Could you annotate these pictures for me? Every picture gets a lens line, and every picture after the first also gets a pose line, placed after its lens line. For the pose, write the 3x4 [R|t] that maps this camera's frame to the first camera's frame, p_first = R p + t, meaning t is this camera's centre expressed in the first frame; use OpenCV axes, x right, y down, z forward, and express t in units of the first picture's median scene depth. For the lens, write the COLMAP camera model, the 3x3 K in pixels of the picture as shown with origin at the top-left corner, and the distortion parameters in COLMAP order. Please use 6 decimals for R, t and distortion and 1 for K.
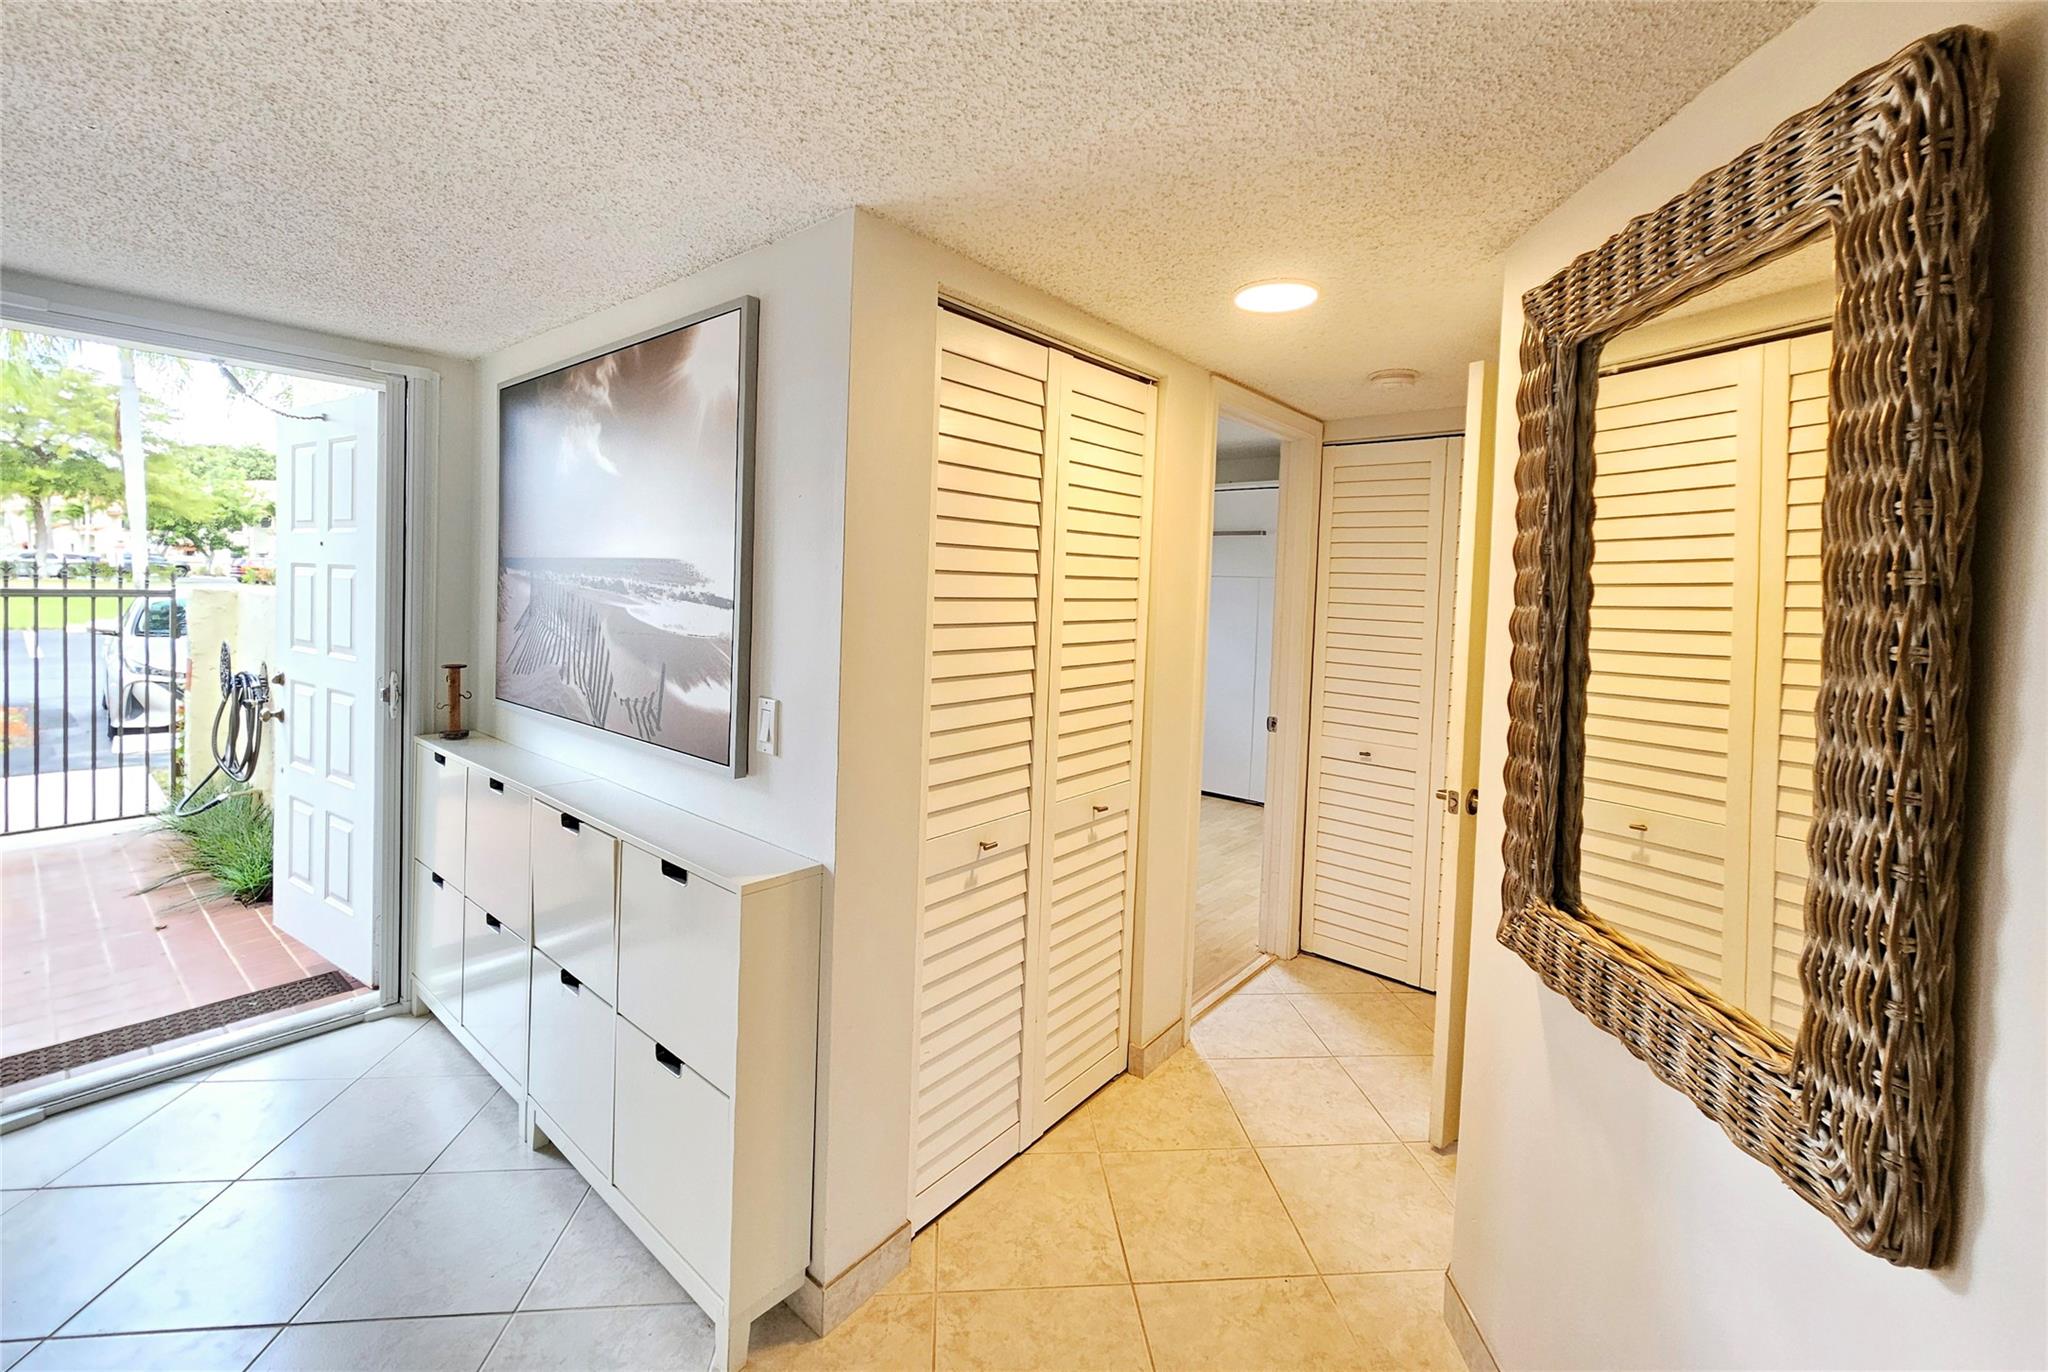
lens RADIAL K [[851.0, 0, 1013.9], [0, 851.0, 611.3], [0, 0, 1]] dist [-0.000107, -0.000108]
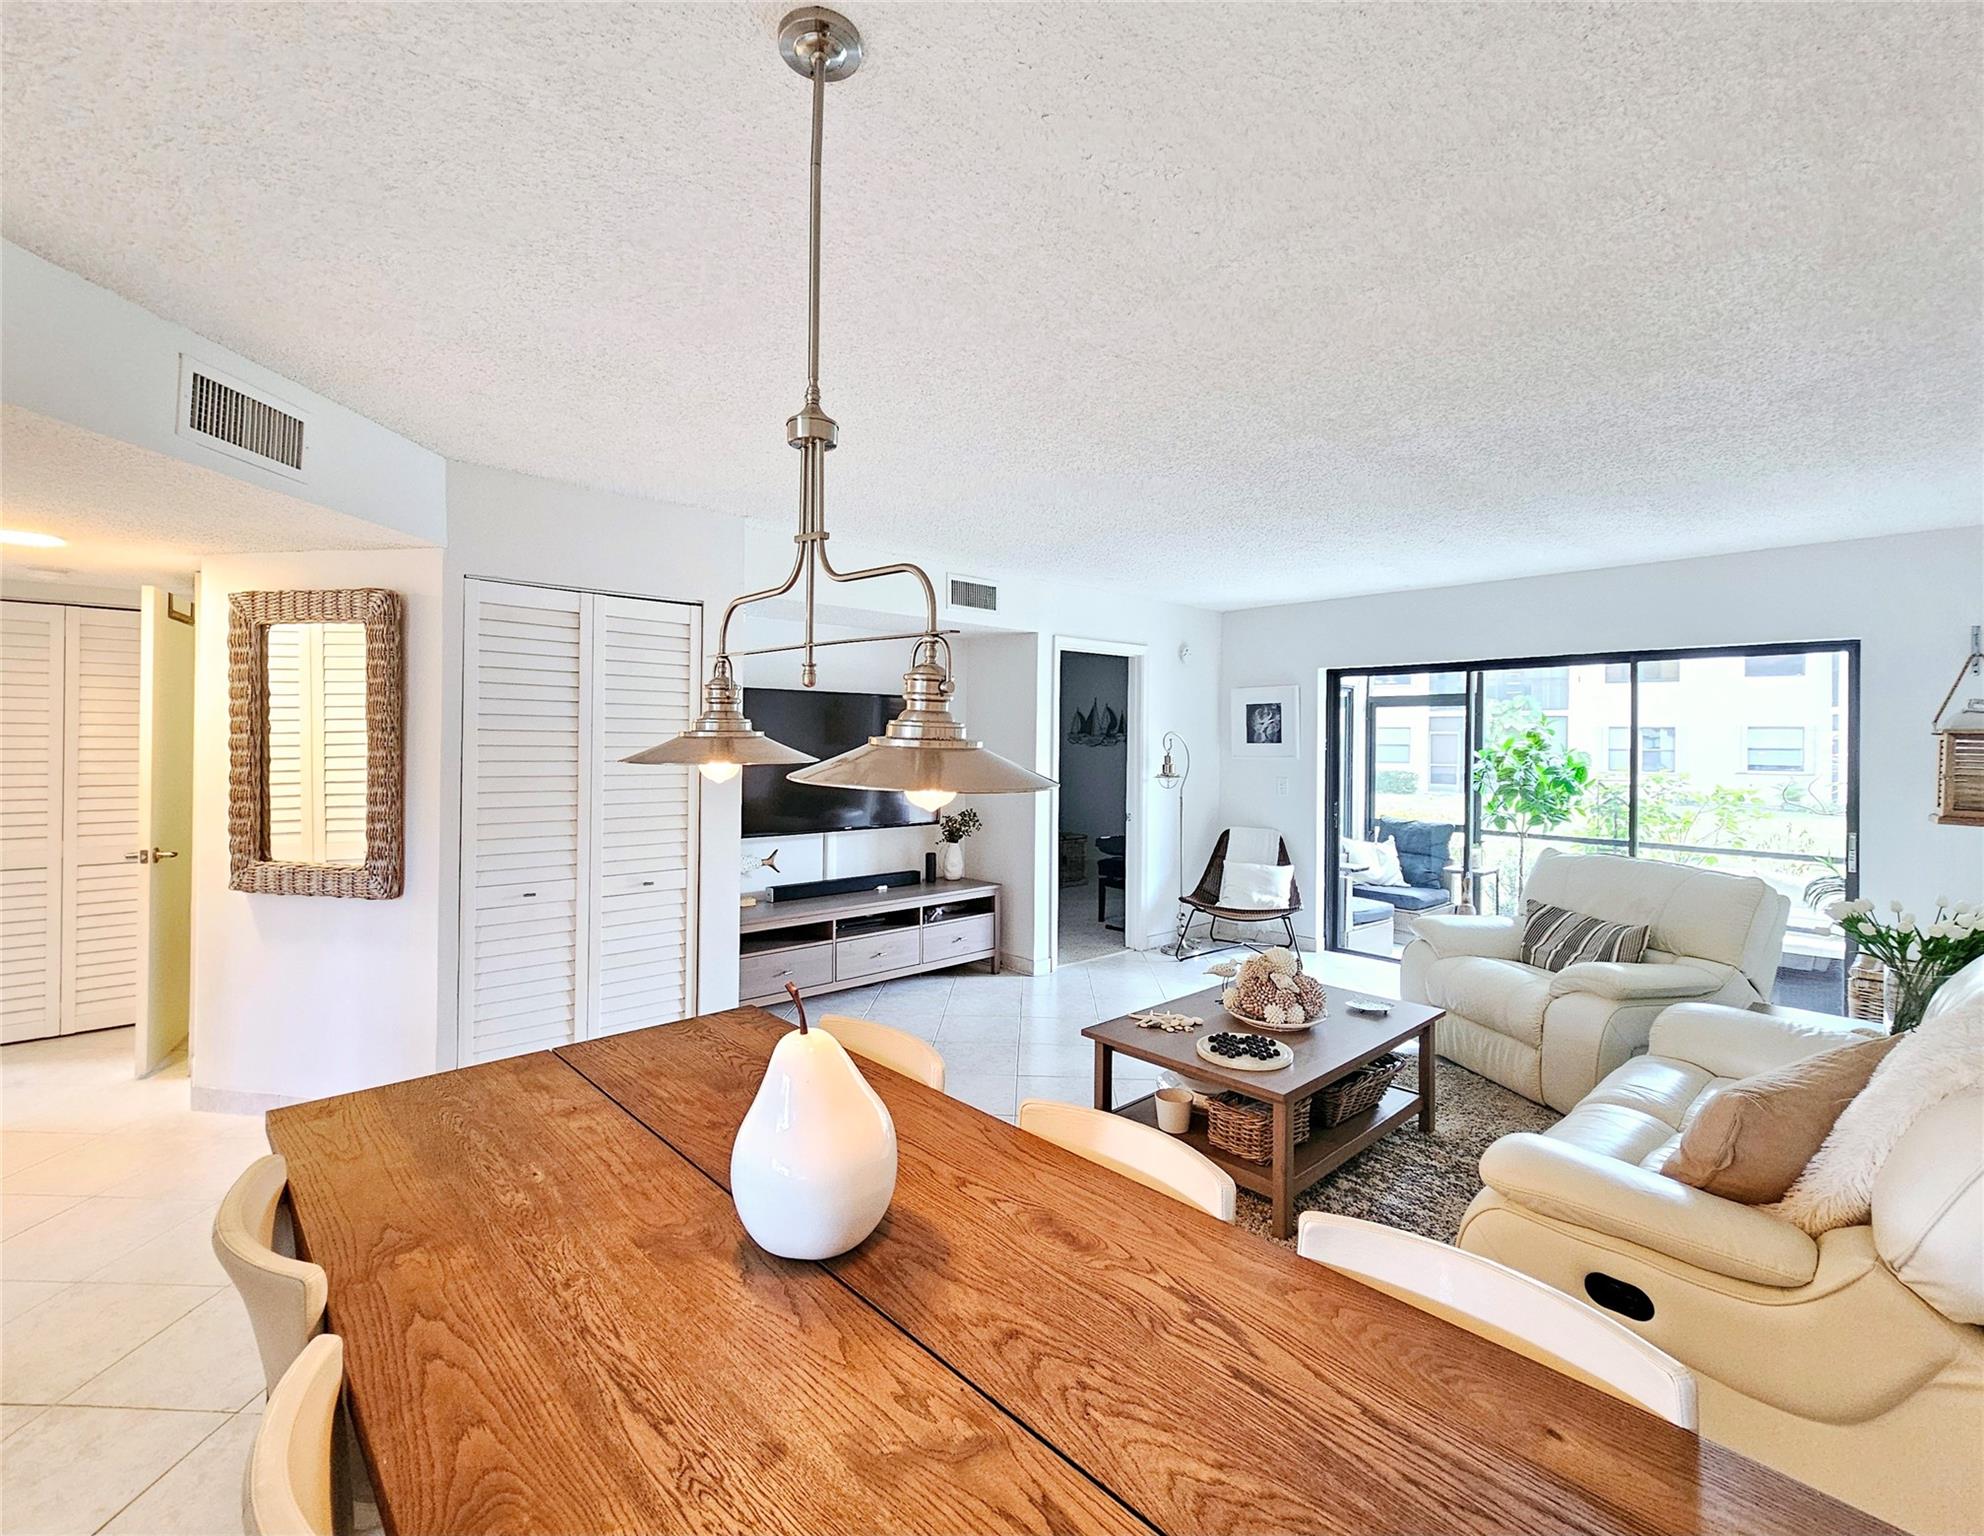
lens RADIAL K [[889.2, 0, 985.9], [0, 889.2, 750.9], [0, 0, 1]] dist [-0.002989, -0.000231]
pose [[0.117988, -0.031662, 0.992510, -1.515279], [0.019674, 0.999370, 0.029542, 0.006578], [-0.992820, 0.016041, 0.118537, -1.252827]]
